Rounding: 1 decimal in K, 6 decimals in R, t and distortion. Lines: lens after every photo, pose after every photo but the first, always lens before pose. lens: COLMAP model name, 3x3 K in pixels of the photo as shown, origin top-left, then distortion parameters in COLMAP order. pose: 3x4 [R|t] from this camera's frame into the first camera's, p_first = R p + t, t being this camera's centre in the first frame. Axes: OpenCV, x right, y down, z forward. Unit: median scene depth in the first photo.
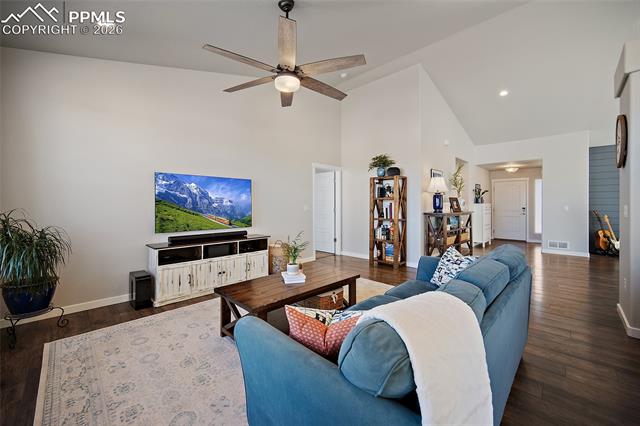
lens RADIAL K [[256.1, 0, 323.0], [0, 256.1, 204.1], [0, 0, 1]] dist [-0.001579, -0.000099]
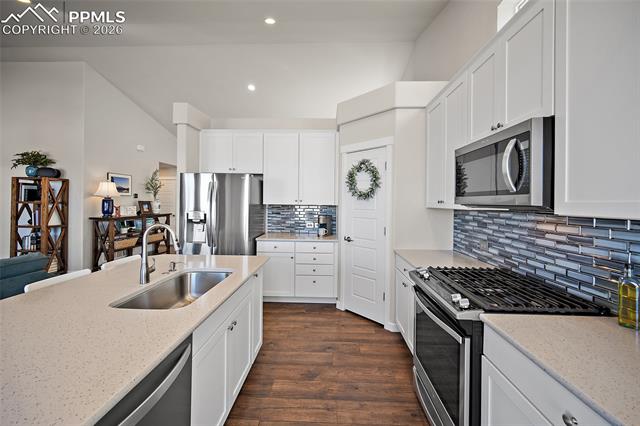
lens RADIAL K [[255.7, 0, 322.0], [0, 255.7, 202.5], [0, 0, 1]] dist [-0.002268, -0.000196]
pose [[0.742133, 0.005774, 0.670227, 0.372836], [-0.012296, 0.999912, 0.005001, -0.036188], [-0.670139, -0.011952, 0.742139, -0.284647]]
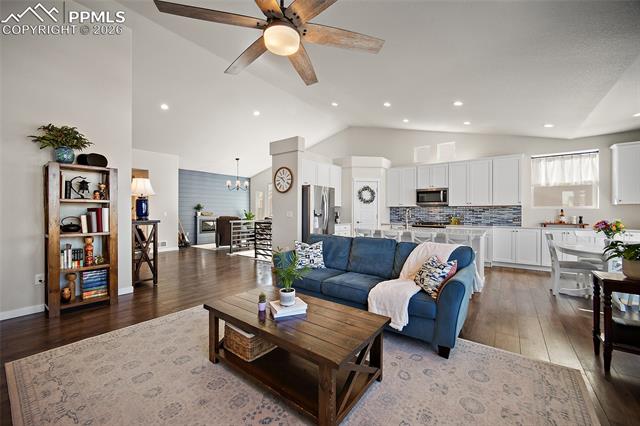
lens RADIAL K [[254.4, 0, 320.6], [0, 254.4, 209.3], [0, 0, 1]] dist [0.002646, 0.000084]
pose [[-0.123418, 0.008131, 0.992321, -0.434445], [-0.004280, 0.999953, -0.008726, 0.001199], [-0.992346, -0.005324, -0.123378, 0.478414]]
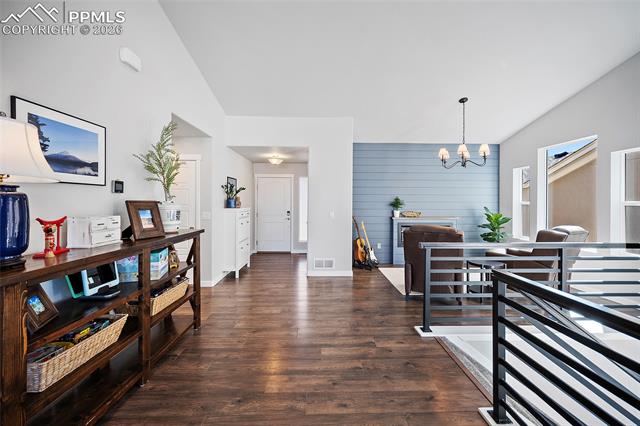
lens RADIAL K [[256.1, 0, 323.0], [0, 256.1, 204.1], [0, 0, 1]] dist [-0.001579, -0.000099]
pose [[0.699908, -0.001669, 0.714231, 0.454061], [-0.008022, 0.999916, 0.010198, -0.028851], [-0.714188, -0.012867, 0.699836, 0.572142]]
